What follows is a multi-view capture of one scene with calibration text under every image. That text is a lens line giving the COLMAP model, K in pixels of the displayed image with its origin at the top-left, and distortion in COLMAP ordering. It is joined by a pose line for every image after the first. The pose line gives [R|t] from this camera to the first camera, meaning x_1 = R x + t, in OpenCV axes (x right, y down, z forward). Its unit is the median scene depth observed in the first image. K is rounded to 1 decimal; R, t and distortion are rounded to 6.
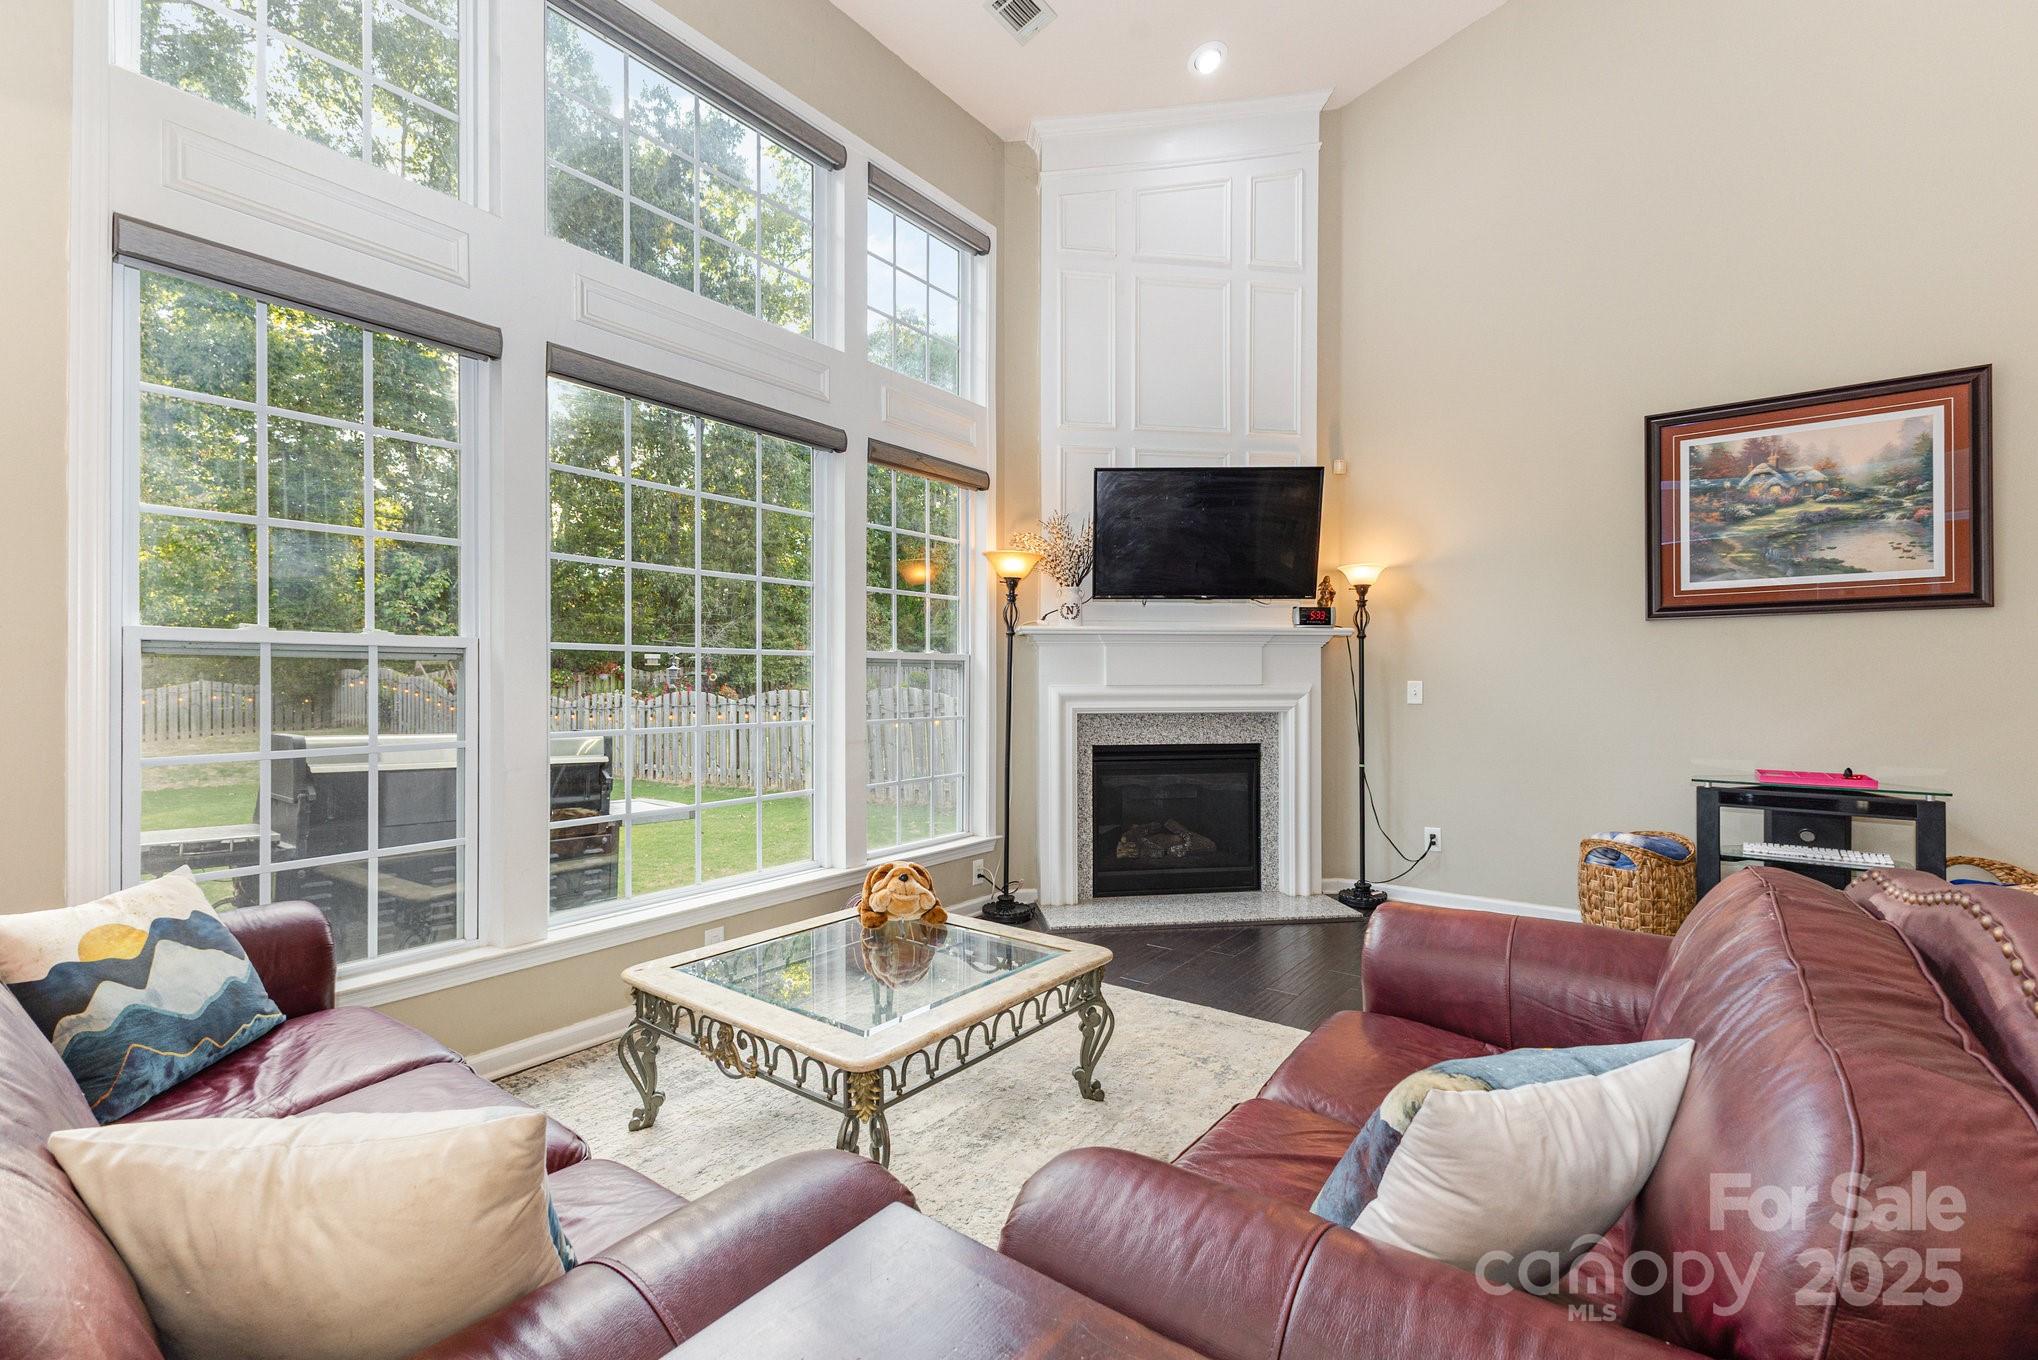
lens RADIAL K [[893.9, 0, 1016.6], [0, 893.9, 673.1], [0, 0, 1]] dist [0.013073, -0.000344]
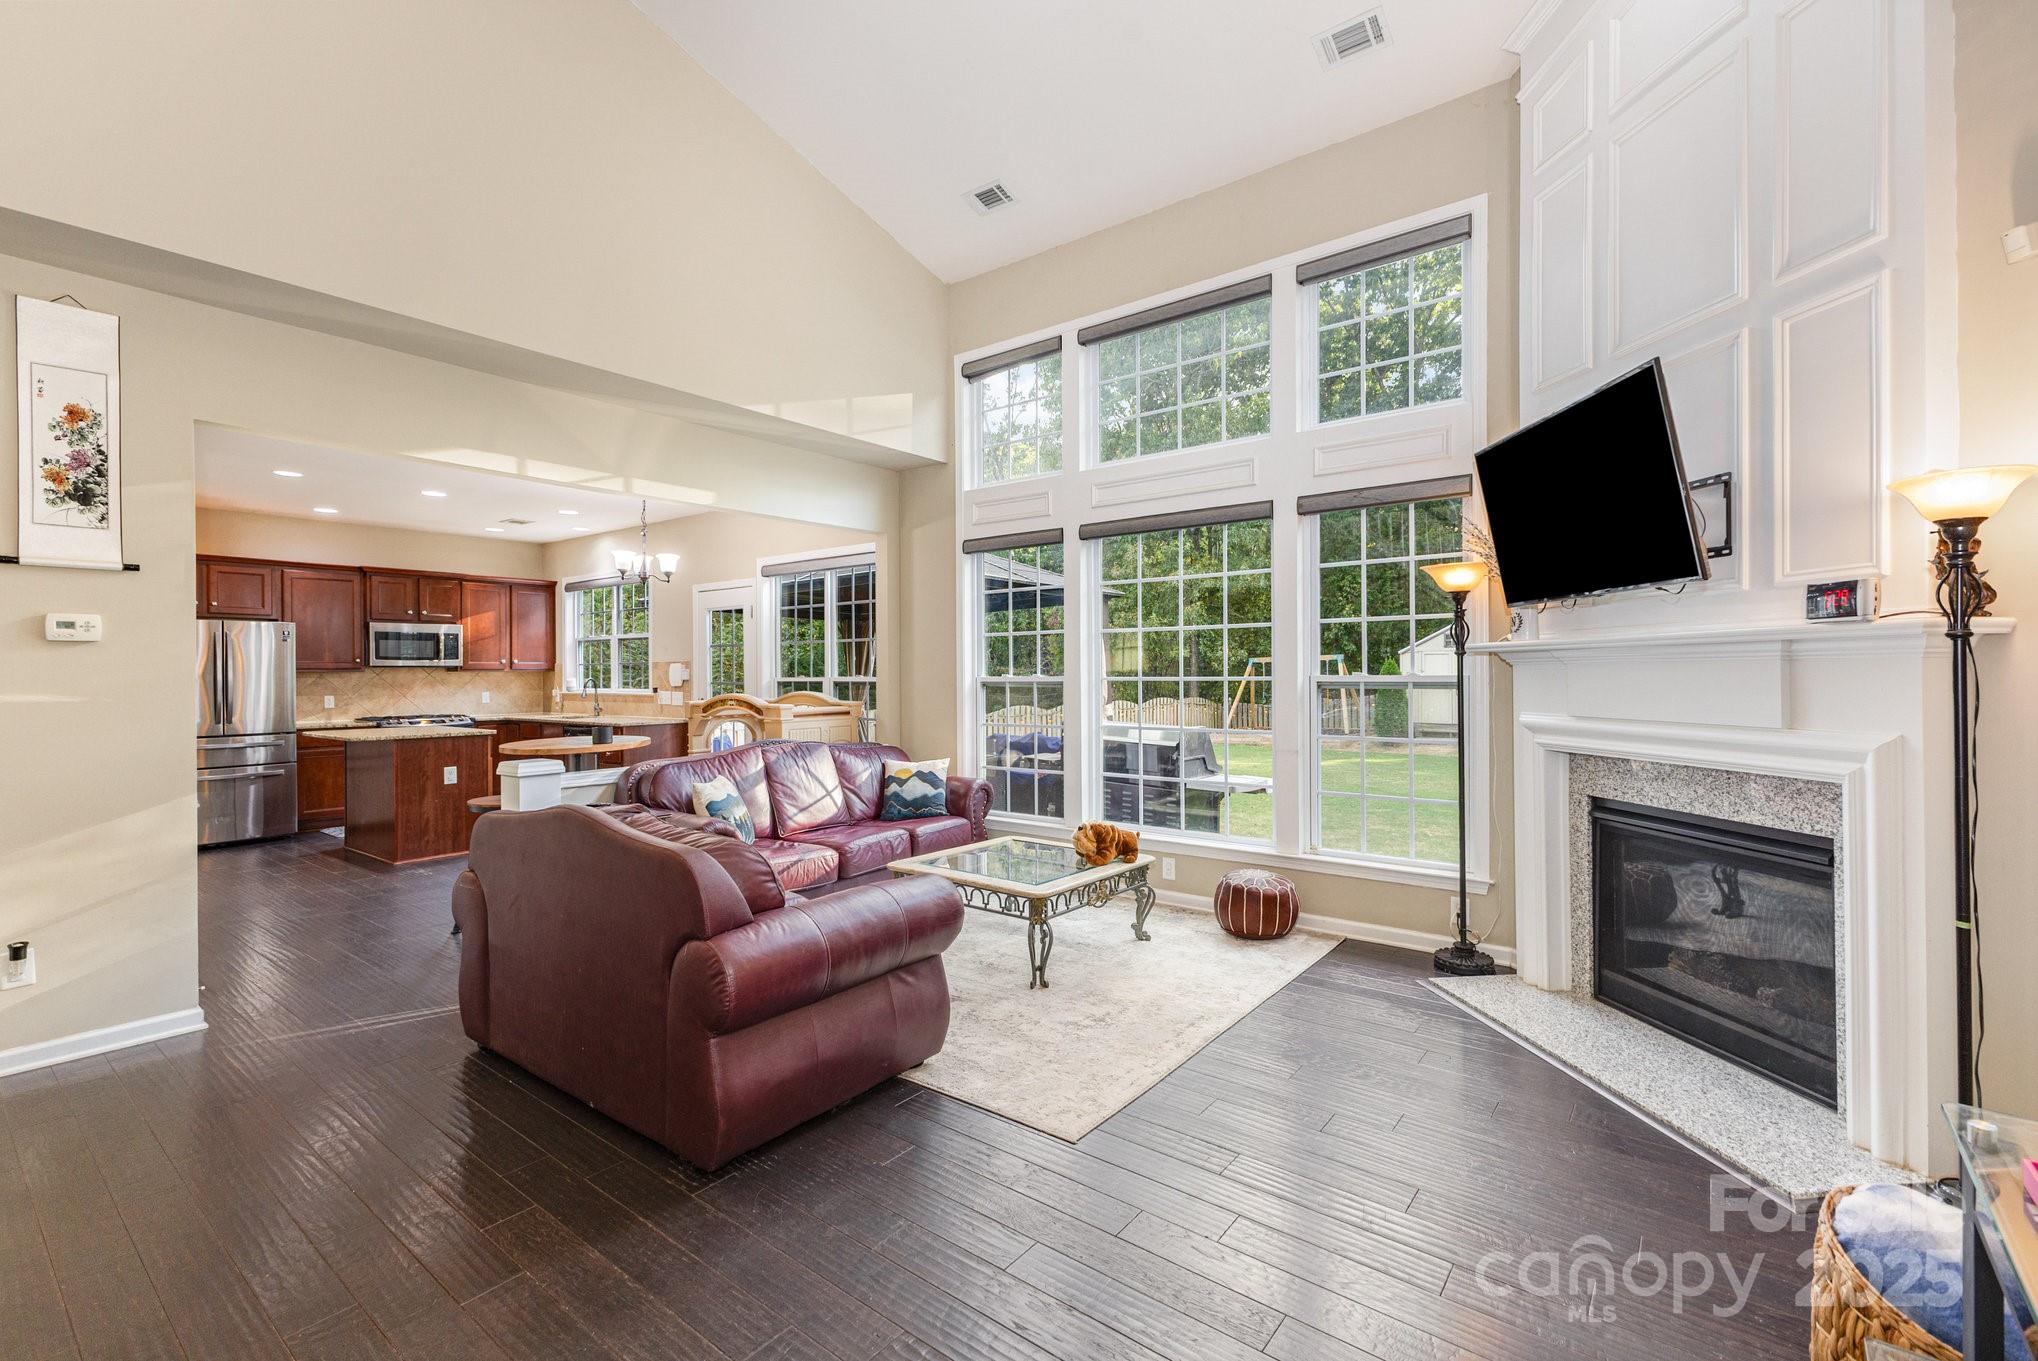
lens RADIAL K [[876.0, 0, 1014.5], [0, 876.0, 674.5], [0, 0, 1]] dist [0.013033, -0.000066]
pose [[-0.017684, -0.000334, -0.999844, 0.977995], [0.010698, 0.999943, -0.000523, -0.030295], [0.999786, -0.010705, -0.017680, 0.624031]]
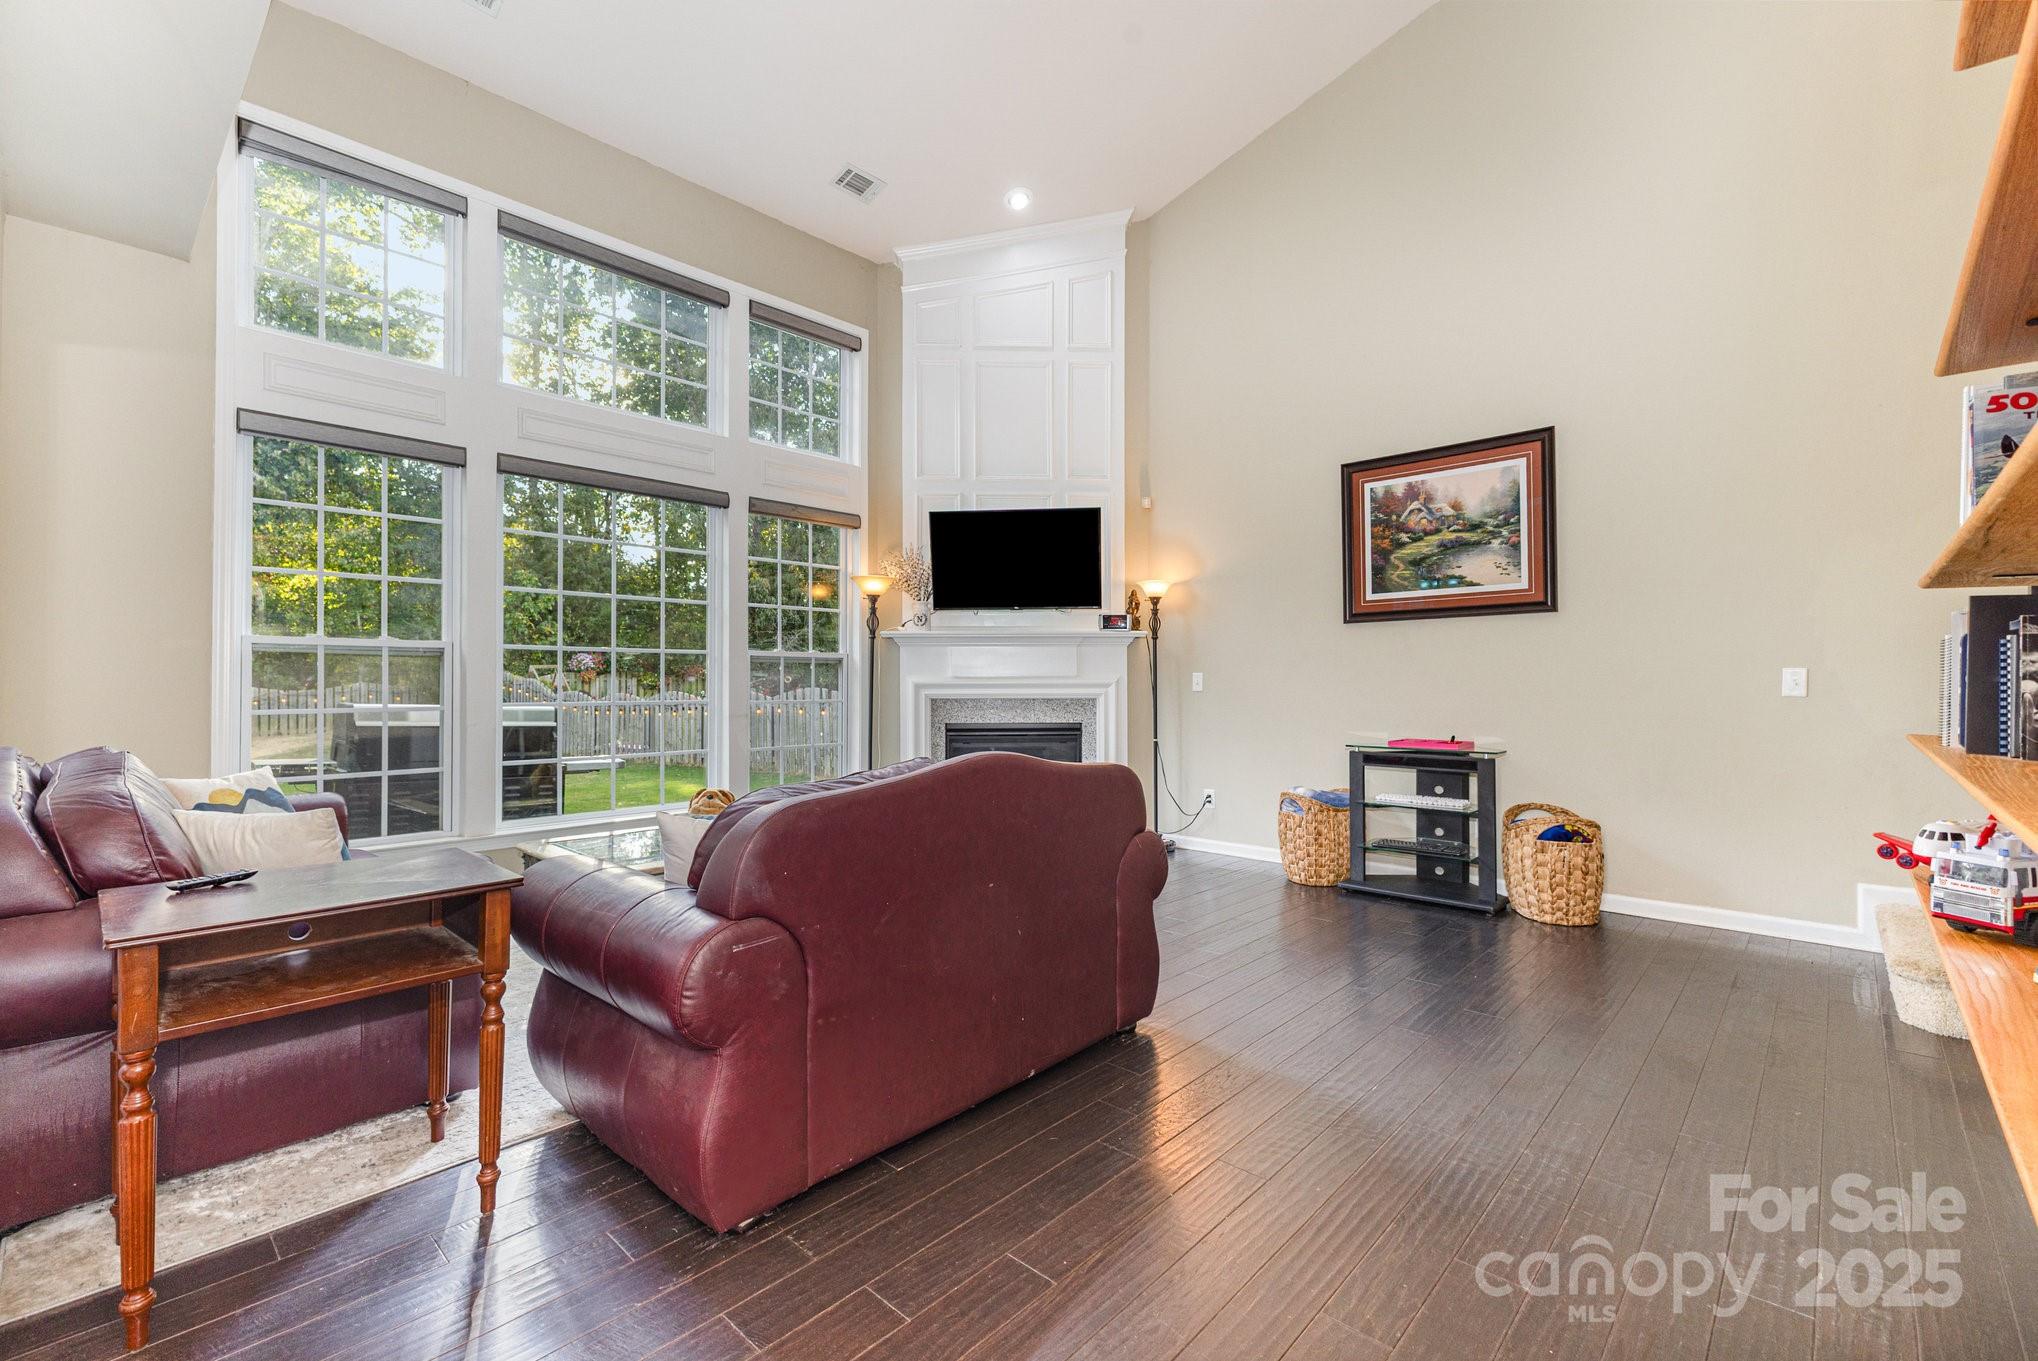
lens RADIAL K [[882.4, 0, 1013.7], [0, 882.4, 671.4], [0, 0, 1]] dist [0.011029, 0.000025]
pose [[0.993919, -0.002288, -0.110092, 0.380966], [0.001503, 0.999973, -0.007217, 0.017627], [0.110105, 0.007008, 0.993895, -0.305168]]
